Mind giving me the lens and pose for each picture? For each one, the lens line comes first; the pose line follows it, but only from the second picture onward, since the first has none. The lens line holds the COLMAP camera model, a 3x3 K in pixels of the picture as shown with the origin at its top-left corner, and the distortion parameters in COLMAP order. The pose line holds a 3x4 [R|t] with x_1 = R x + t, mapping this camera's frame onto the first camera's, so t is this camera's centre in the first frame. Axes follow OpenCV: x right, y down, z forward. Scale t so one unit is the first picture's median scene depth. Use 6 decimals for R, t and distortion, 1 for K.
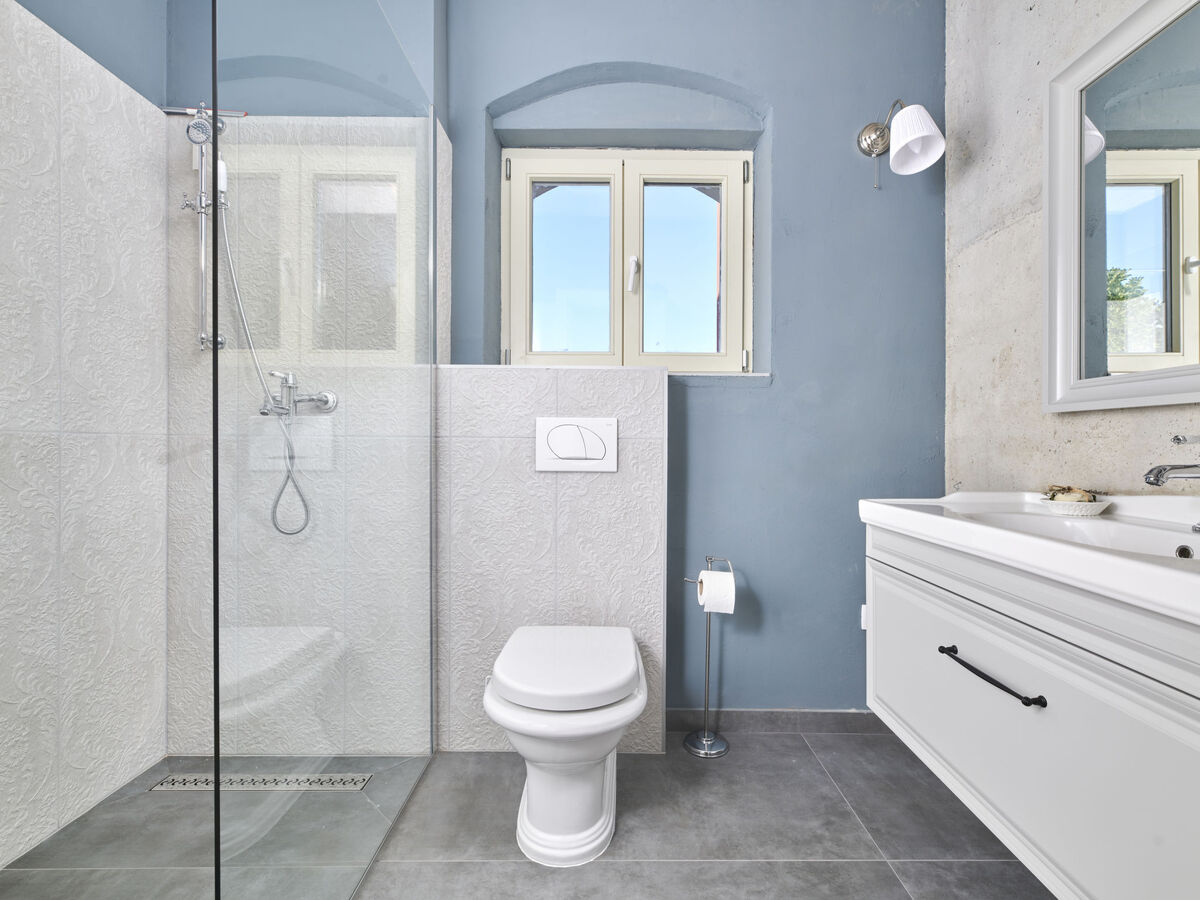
lens RADIAL K [[561.9, 0, 608.2], [0, 561.9, 444.7], [0, 0, 1]] dist [0.001250, -0.000750]
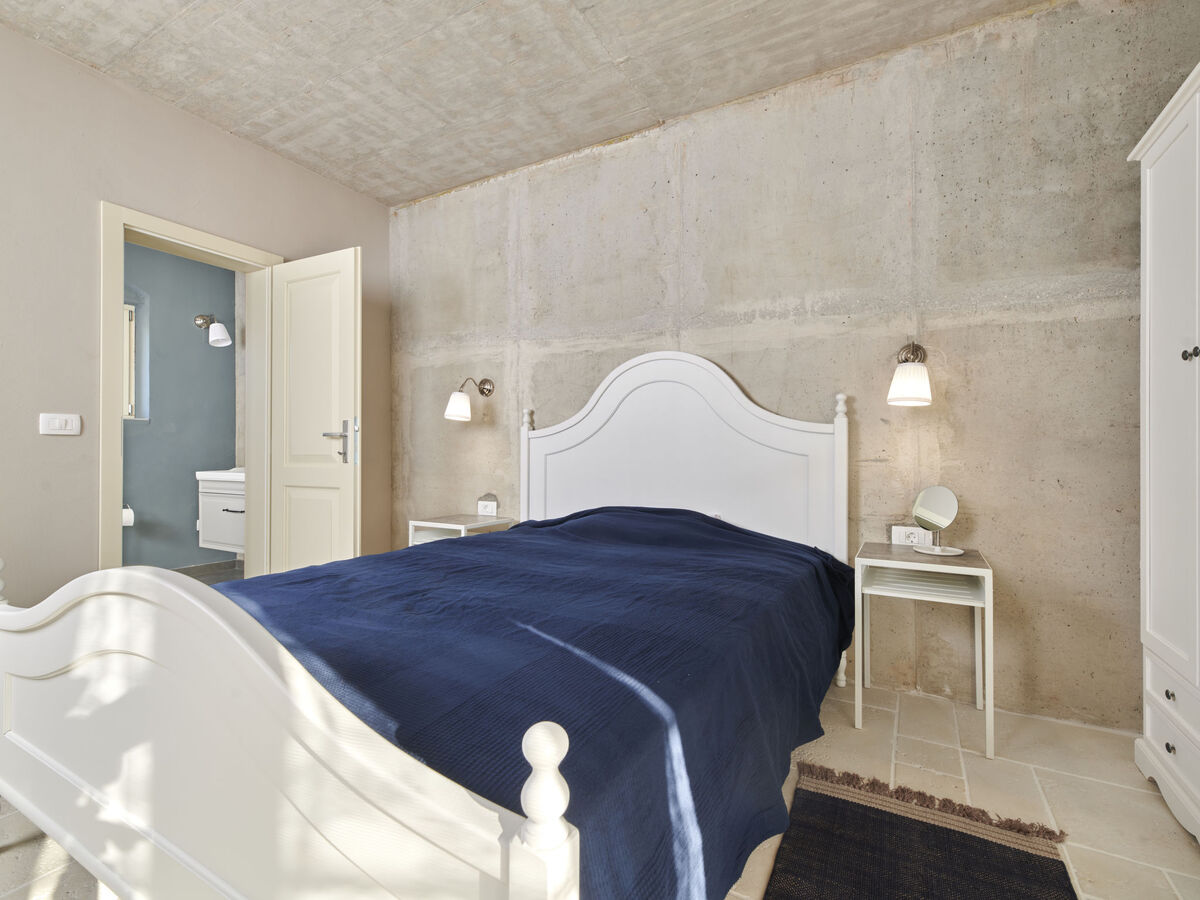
lens RADIAL K [[561.9, 0, 608.8], [0, 561.9, 443.1], [0, 0, 1]] dist [0.001250, -0.000750]
pose [[0.479135, 0.016385, 0.877588, -0.780692], [0.024909, 0.999169, -0.032254, 0.083893], [-0.877388, 0.037314, 0.478329, -1.624893]]
